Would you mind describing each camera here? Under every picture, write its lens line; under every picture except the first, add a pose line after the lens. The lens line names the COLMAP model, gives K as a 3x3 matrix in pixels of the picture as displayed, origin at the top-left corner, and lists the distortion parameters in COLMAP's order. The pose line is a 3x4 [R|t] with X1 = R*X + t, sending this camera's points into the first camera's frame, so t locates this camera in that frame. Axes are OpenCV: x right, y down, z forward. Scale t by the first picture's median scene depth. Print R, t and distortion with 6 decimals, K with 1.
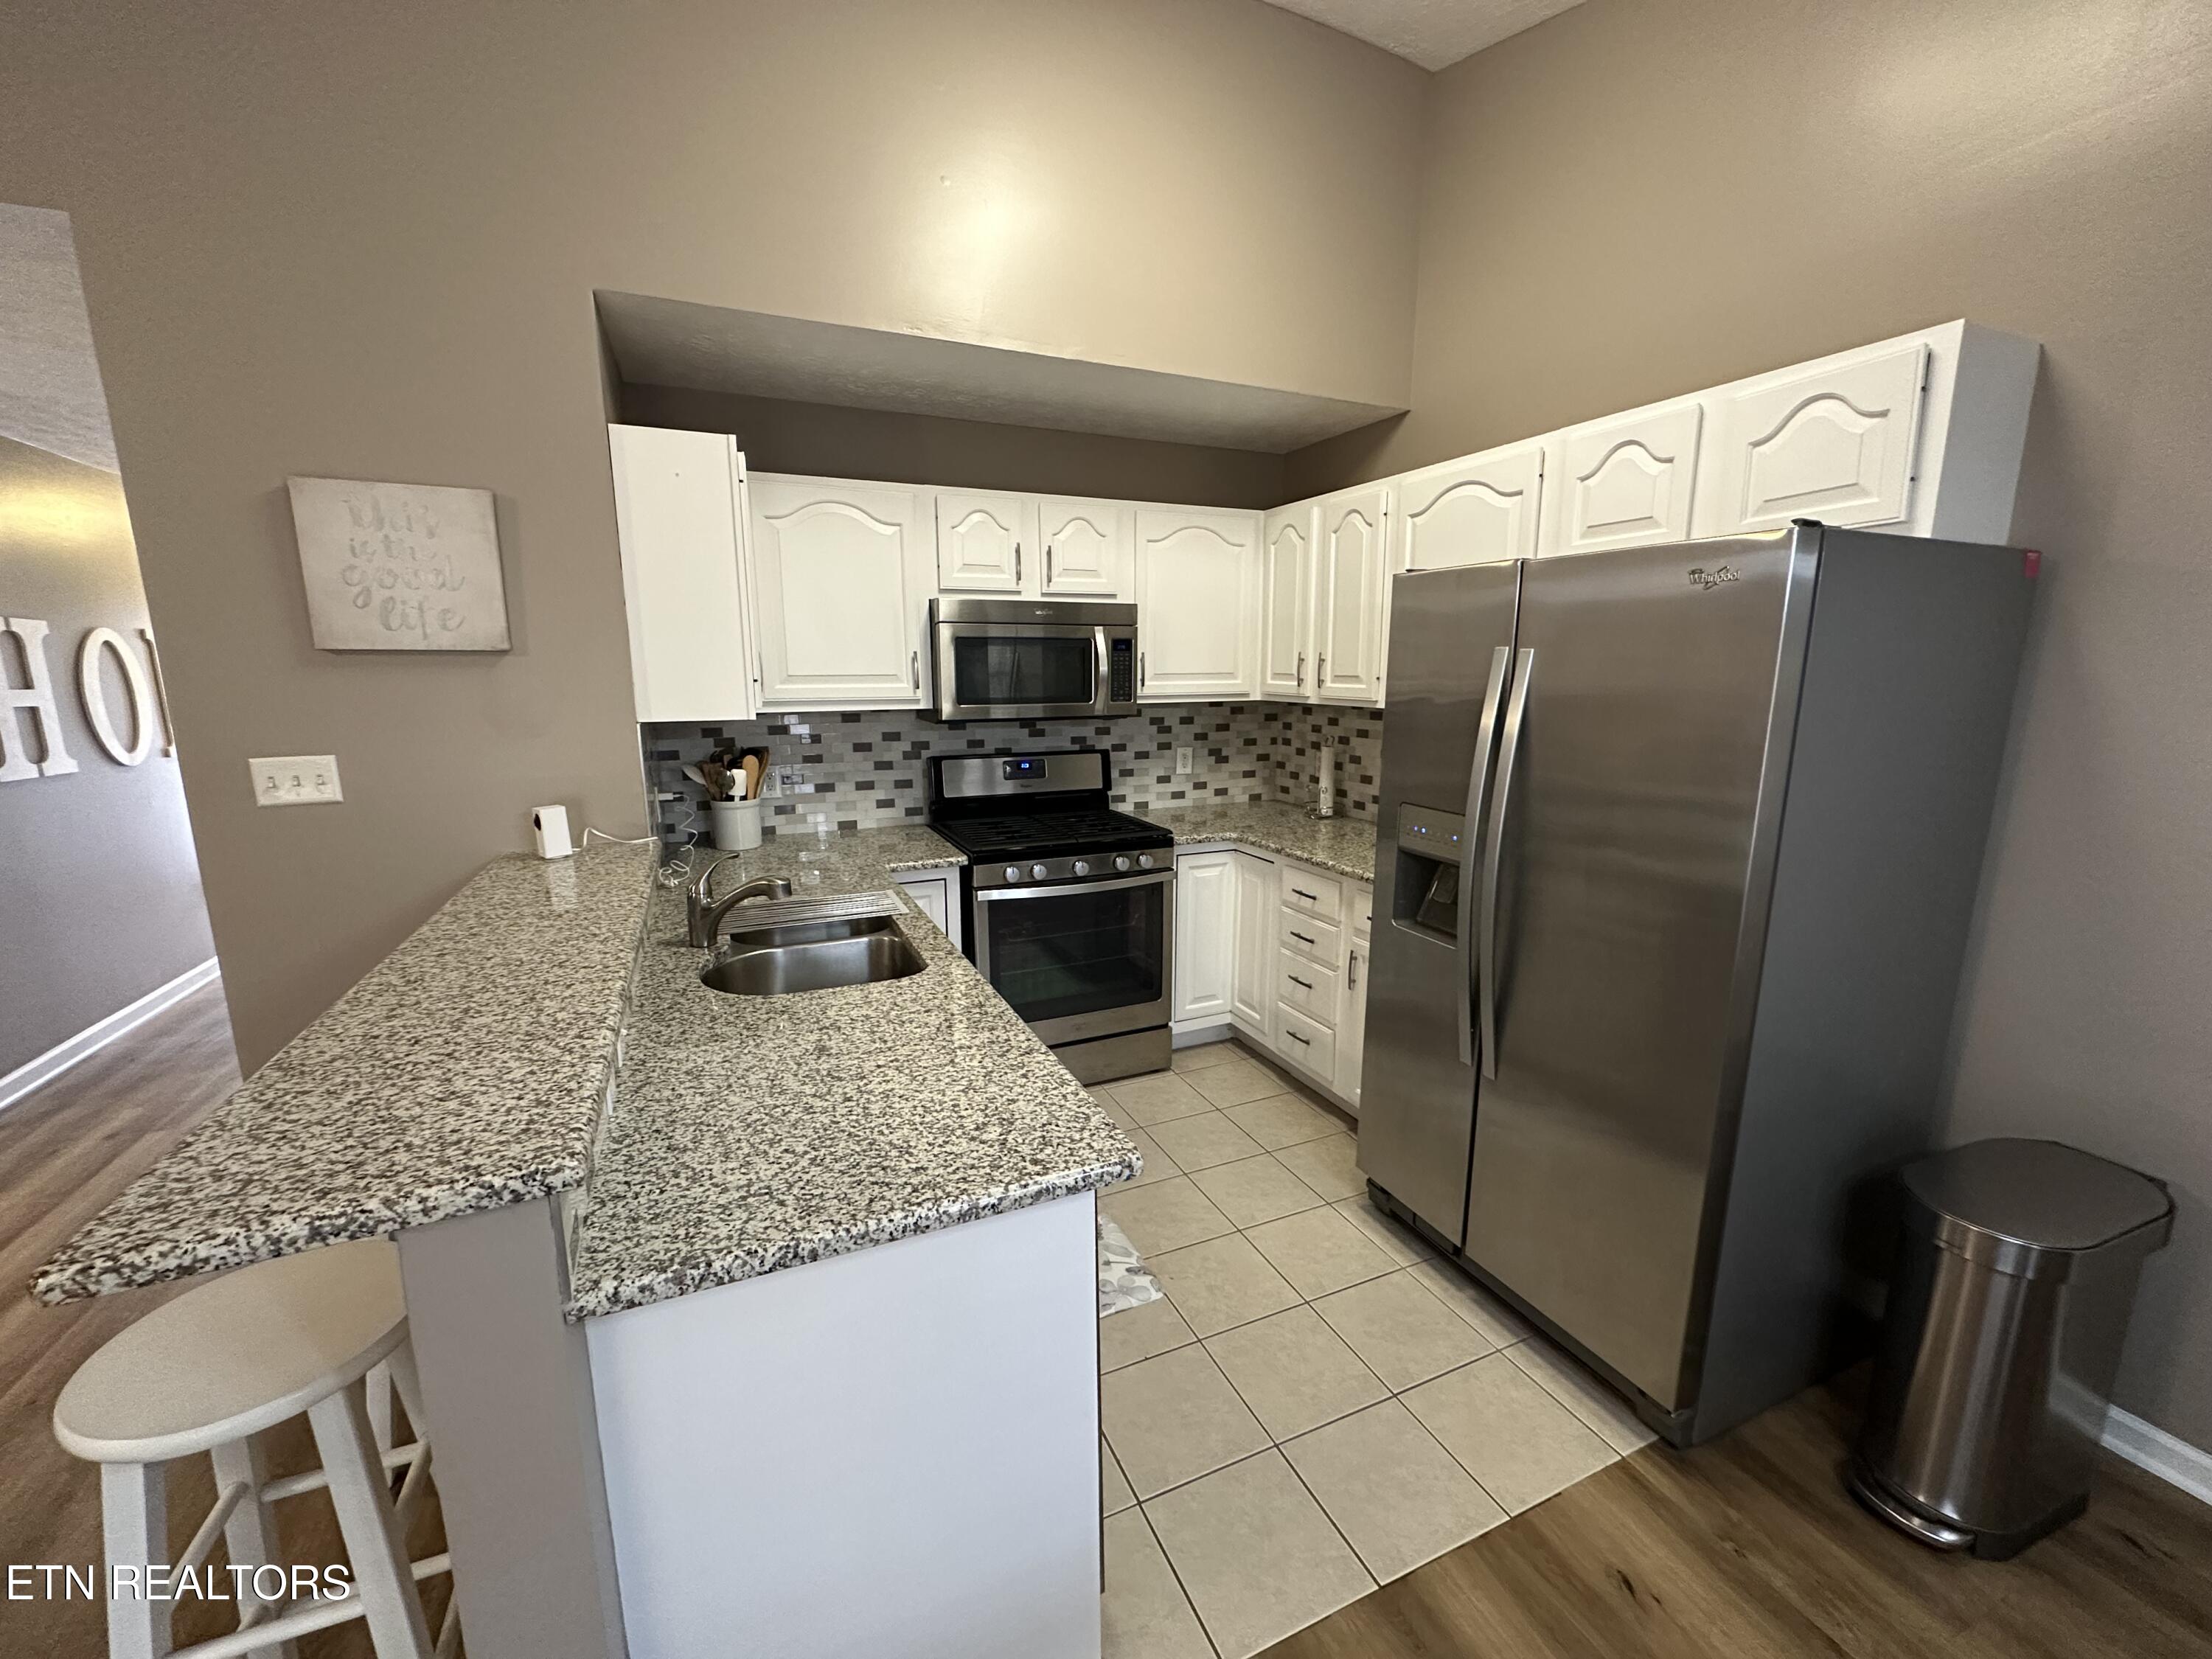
lens RADIAL K [[879.9, 0, 1106.0], [0, 879.9, 829.5], [0, 0, 1]] dist [0.000014, 0.000105]
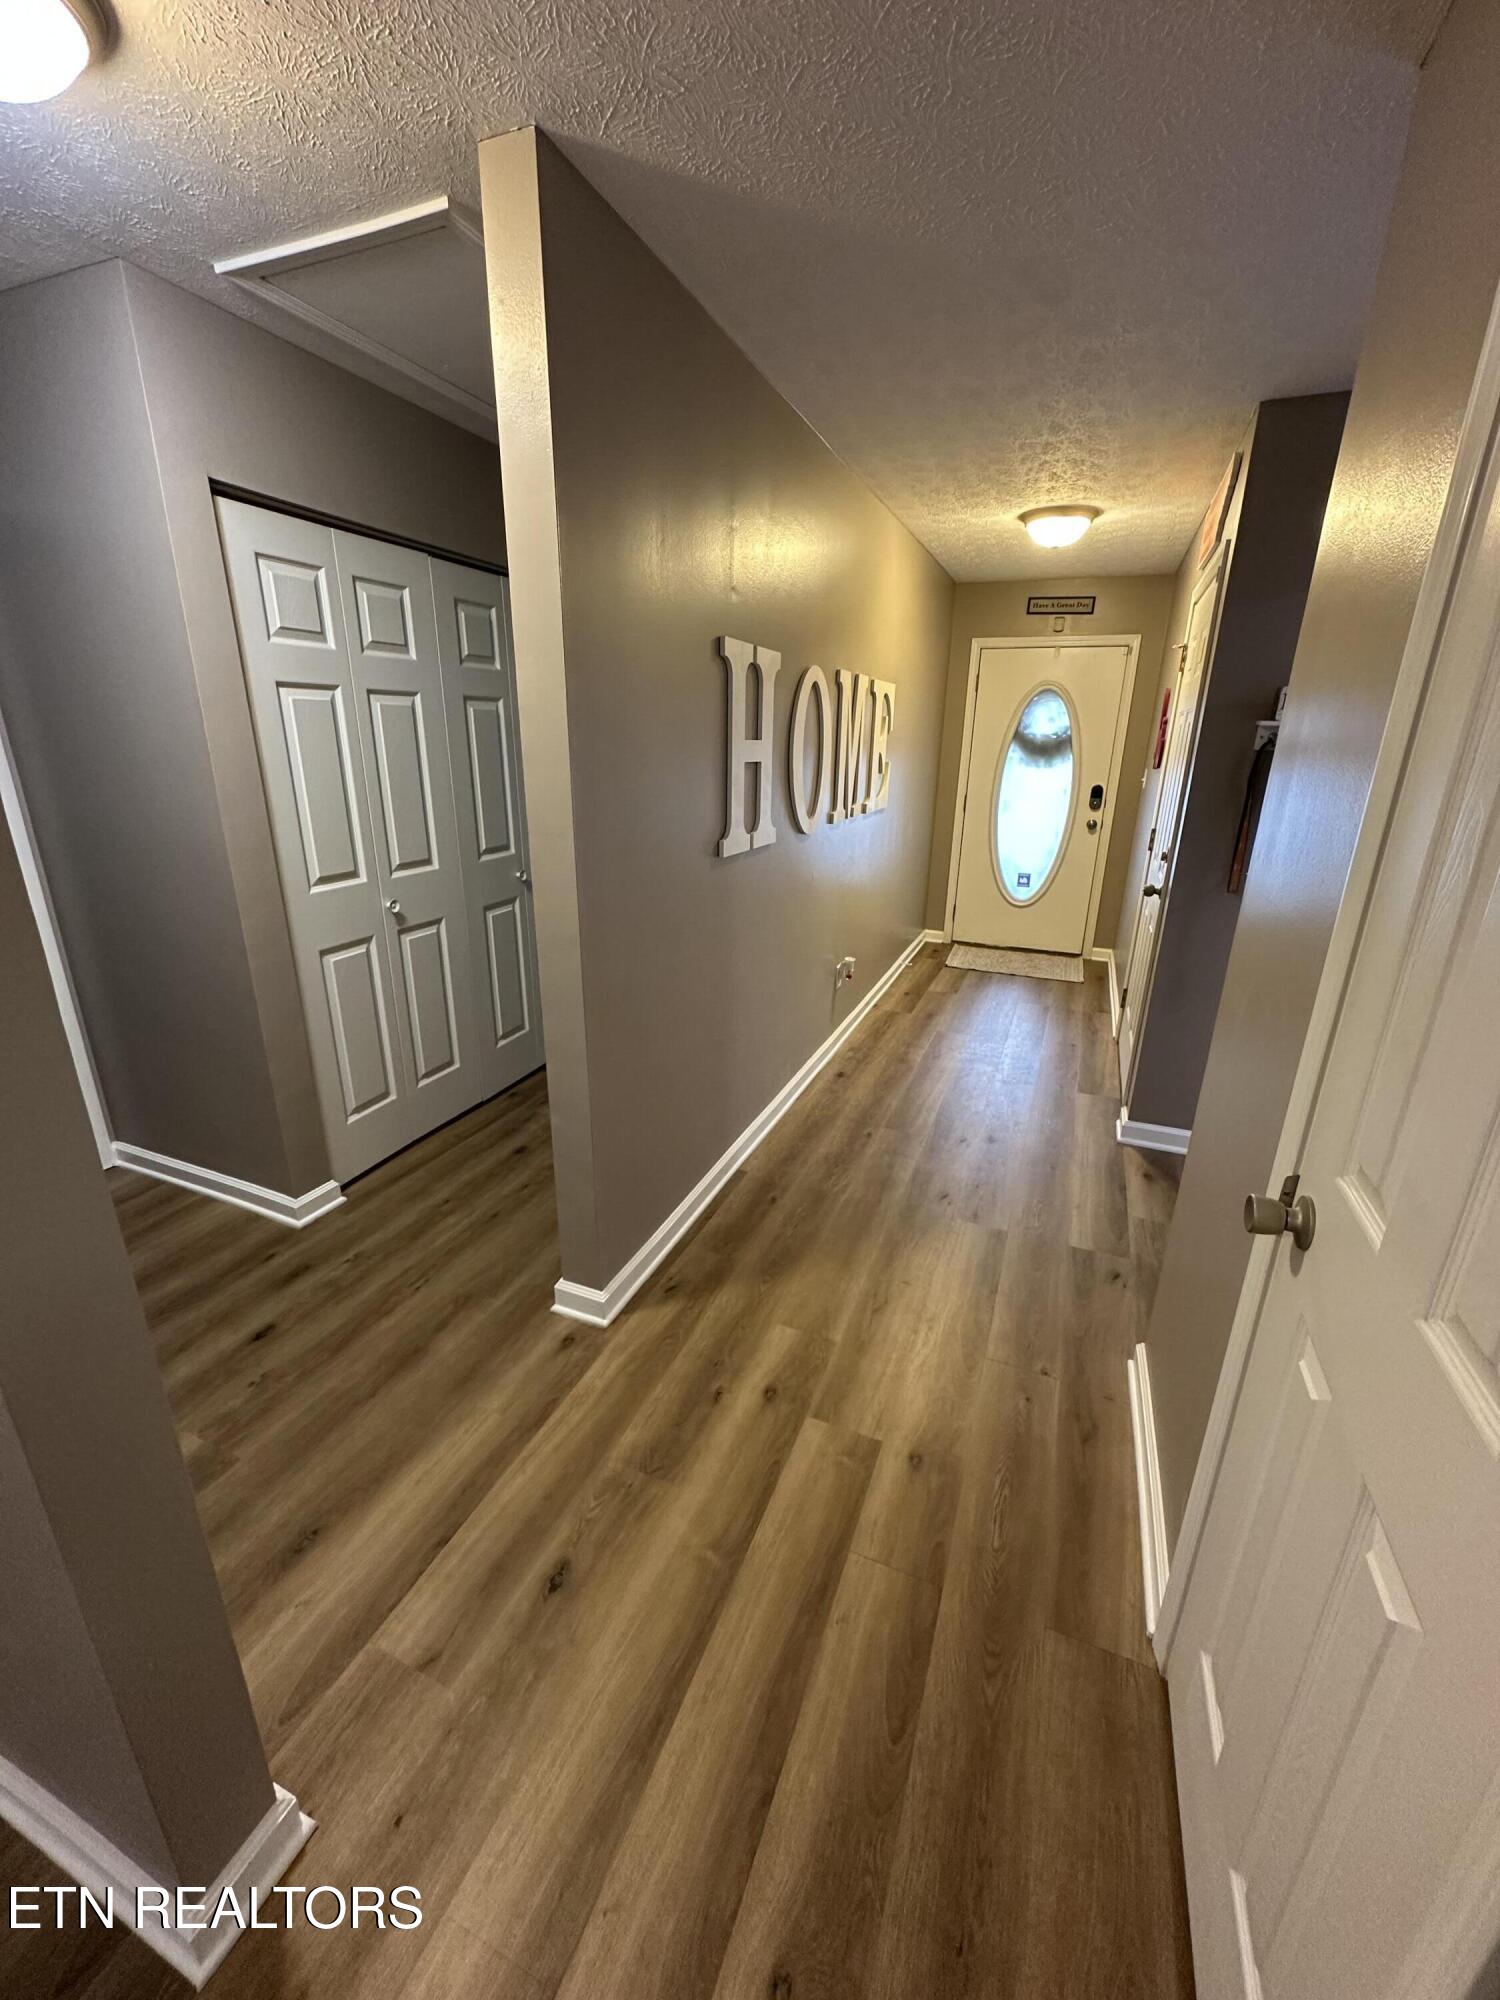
lens RADIAL K [[795.6, 0, 750.0], [0, 795.6, 1000.0], [0, 0, 1]] dist [0.000014, 0.000105]
pose [[0.691639, 0.245983, -0.679064, -0.736314], [-0.154062, 0.968823, 0.194029, -0.073715], [0.705620, -0.029580, 0.707973, 0.513566]]
